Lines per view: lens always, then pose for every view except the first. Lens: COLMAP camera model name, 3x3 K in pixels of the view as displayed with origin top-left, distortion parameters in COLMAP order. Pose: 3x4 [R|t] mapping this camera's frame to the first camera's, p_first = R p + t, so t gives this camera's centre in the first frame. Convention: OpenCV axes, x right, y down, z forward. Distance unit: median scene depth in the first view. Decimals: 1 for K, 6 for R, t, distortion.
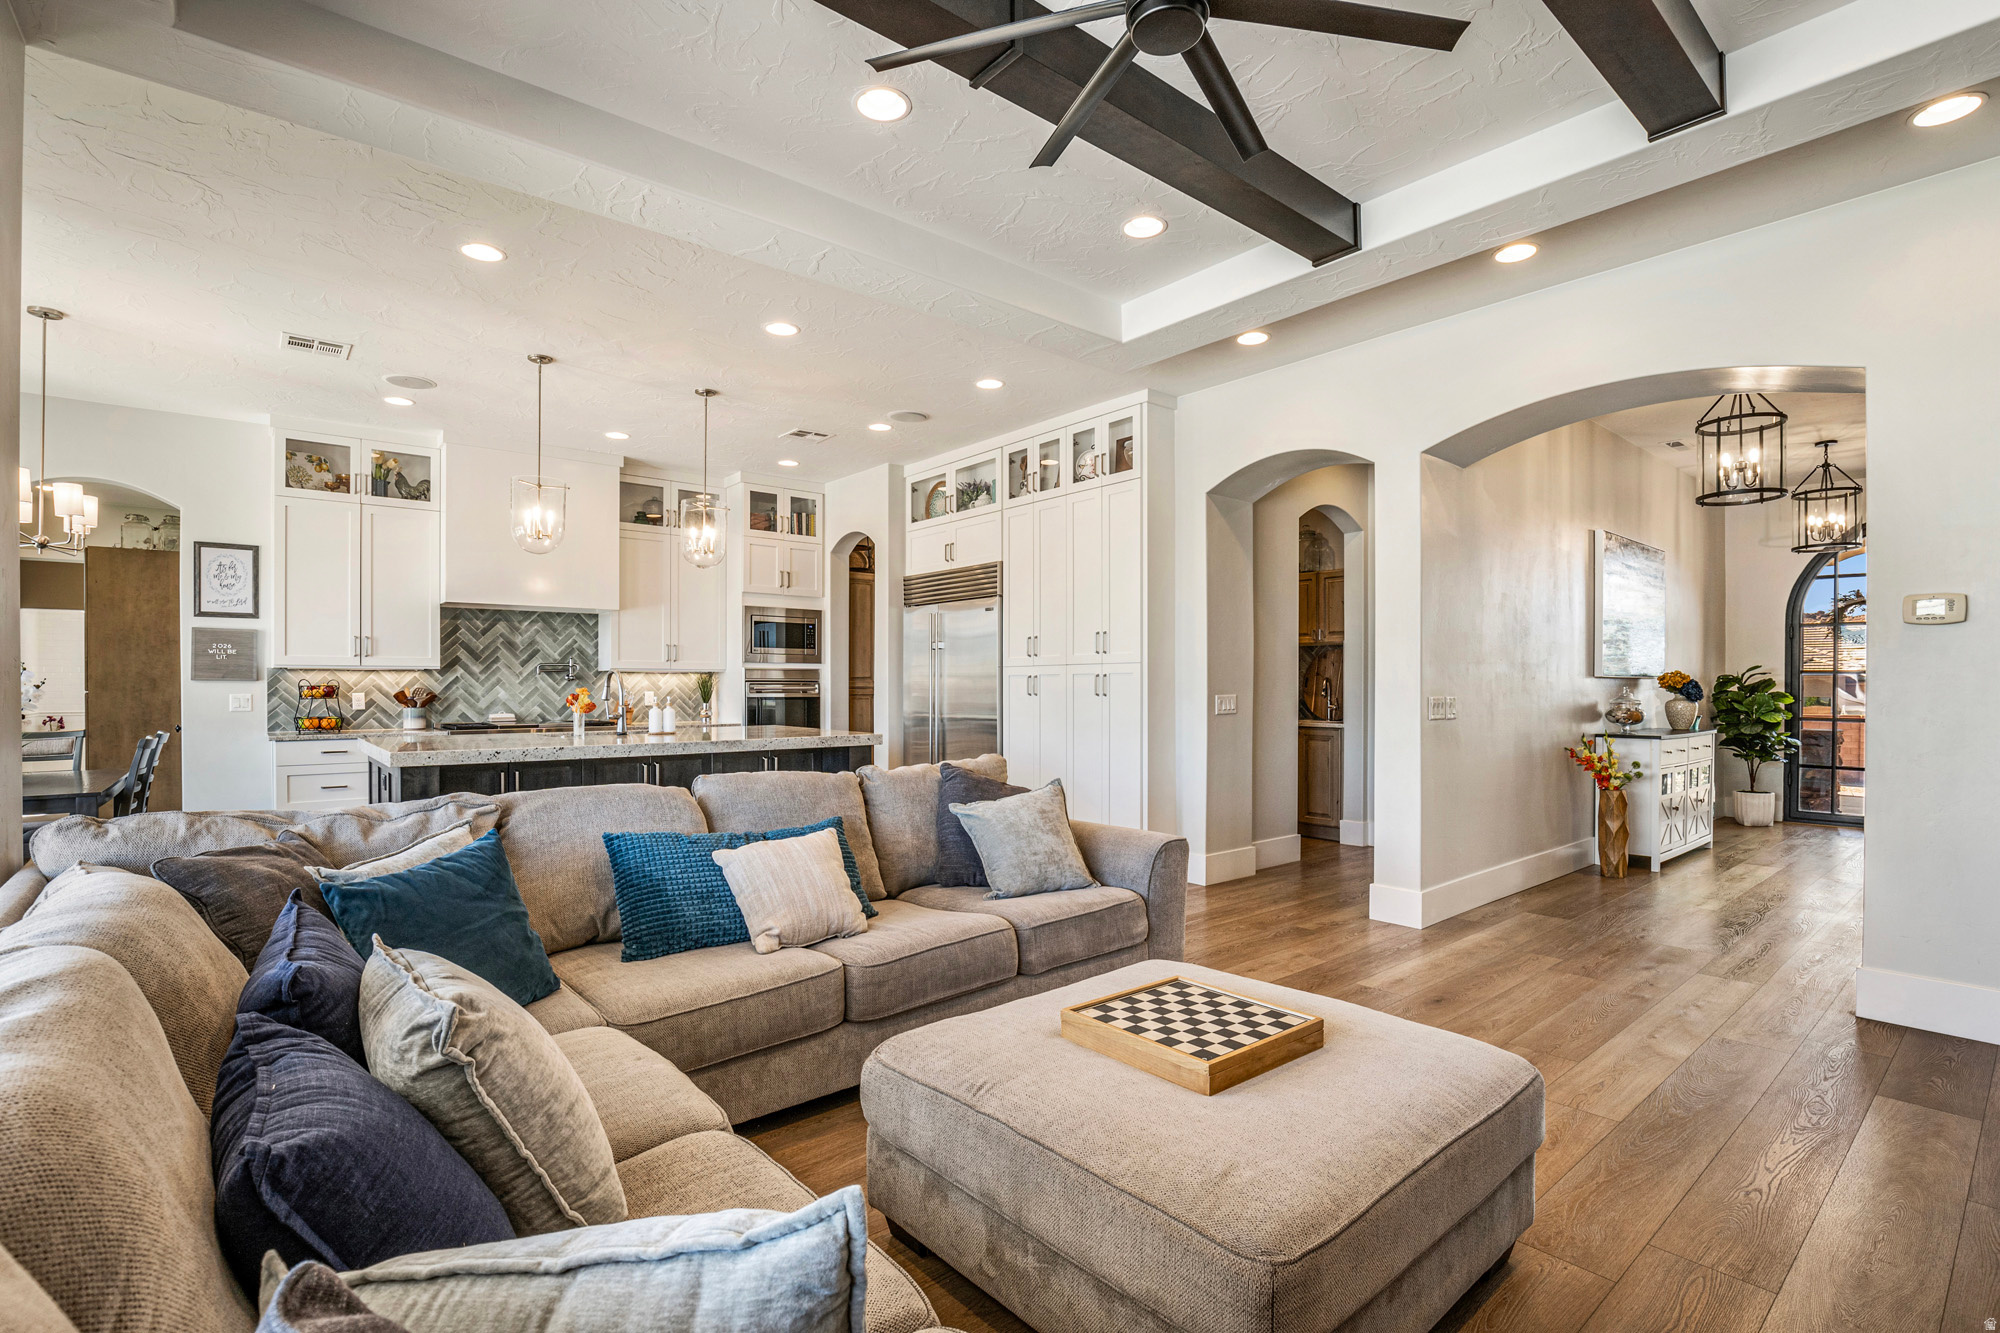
lens RADIAL K [[940.3, 0, 974.5], [0, 940.3, 686.3], [0, 0, 1]] dist [-0.023476, 0.002560]
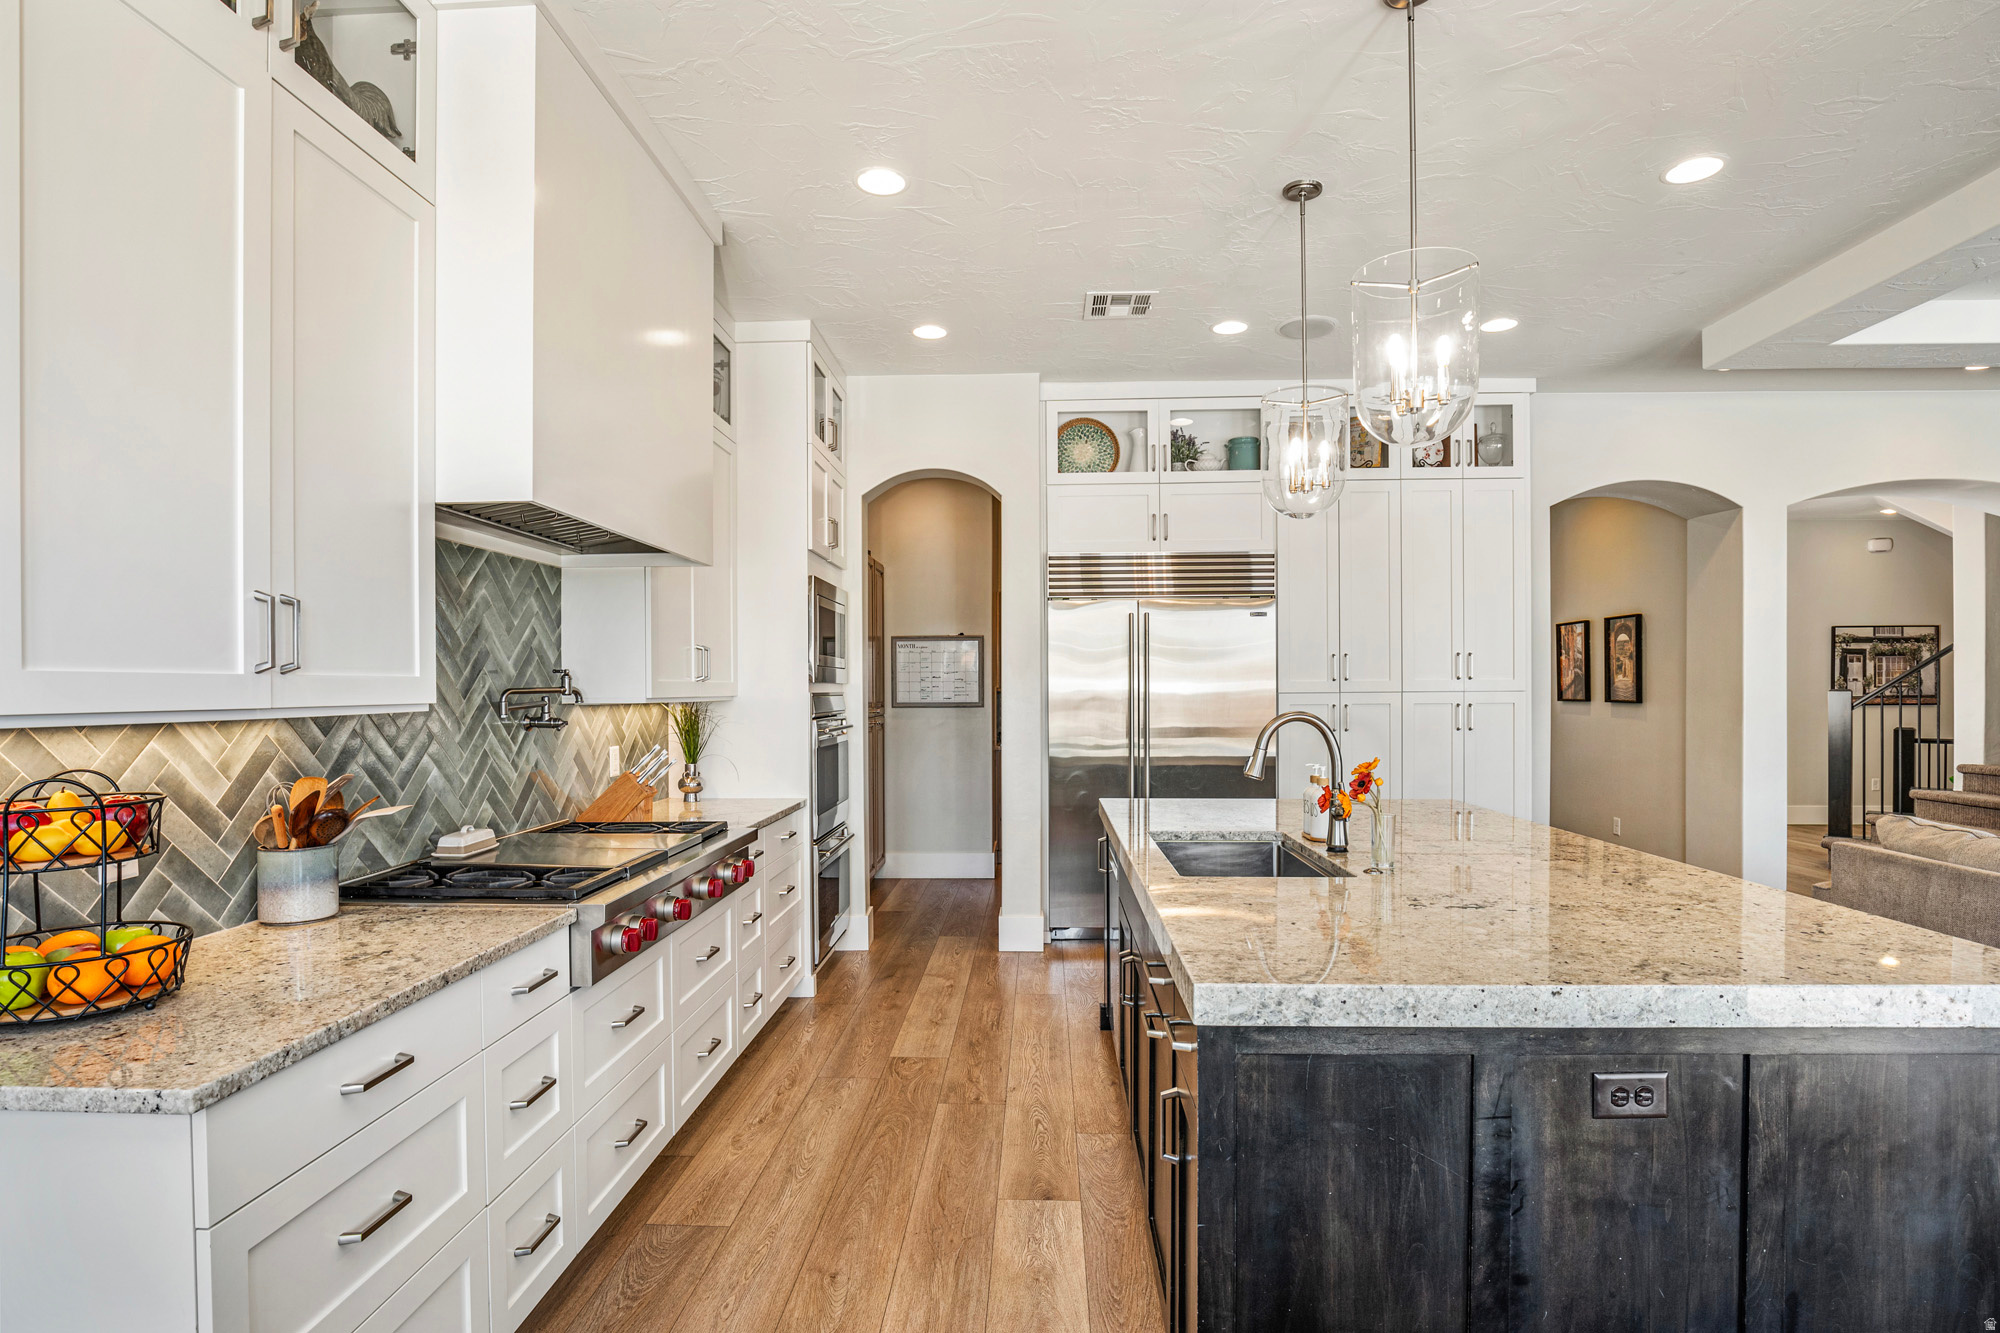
lens RADIAL K [[992.9, 0, 1005.0], [0, 992.9, 691.8], [0, 0, 1]] dist [-0.021702, 0.001991]
pose [[0.658255, -0.006067, 0.752771, -0.669395], [0.005082, 0.999981, 0.003615, -0.024715], [-0.752778, 0.001446, 0.658273, 0.617000]]
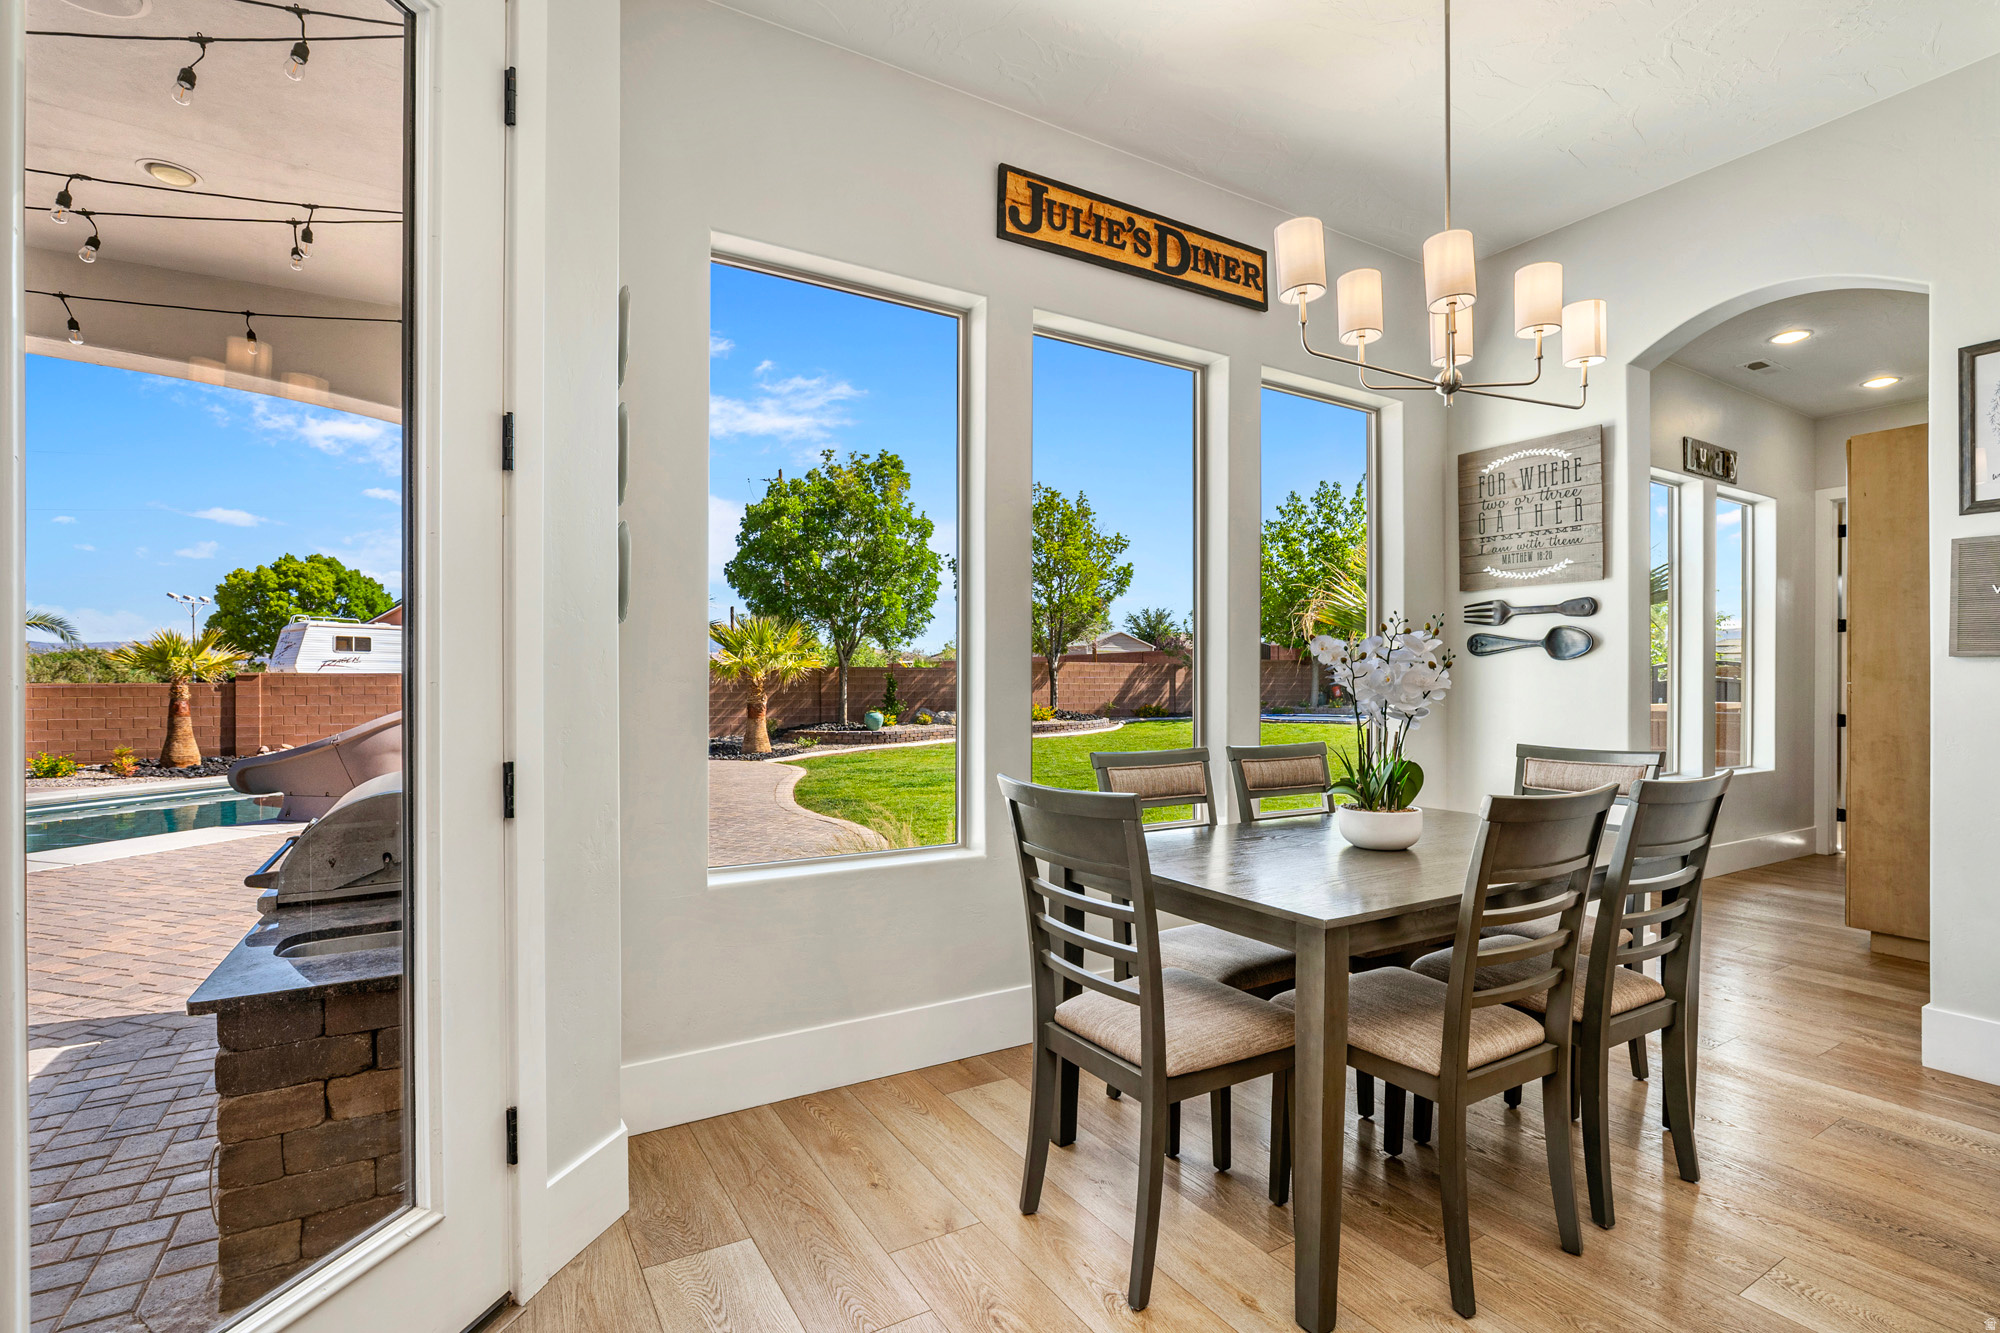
lens RADIAL K [[940.3, 0, 1011.0], [0, 940.3, 678.8], [0, 0, 1]] dist [-0.023476, 0.002560]
pose [[-0.124039, -0.002110, -0.992275, -0.295066], [-0.000007, 0.999998, -0.002126, 0.005254], [0.992277, -0.000257, -0.124039, 0.517264]]
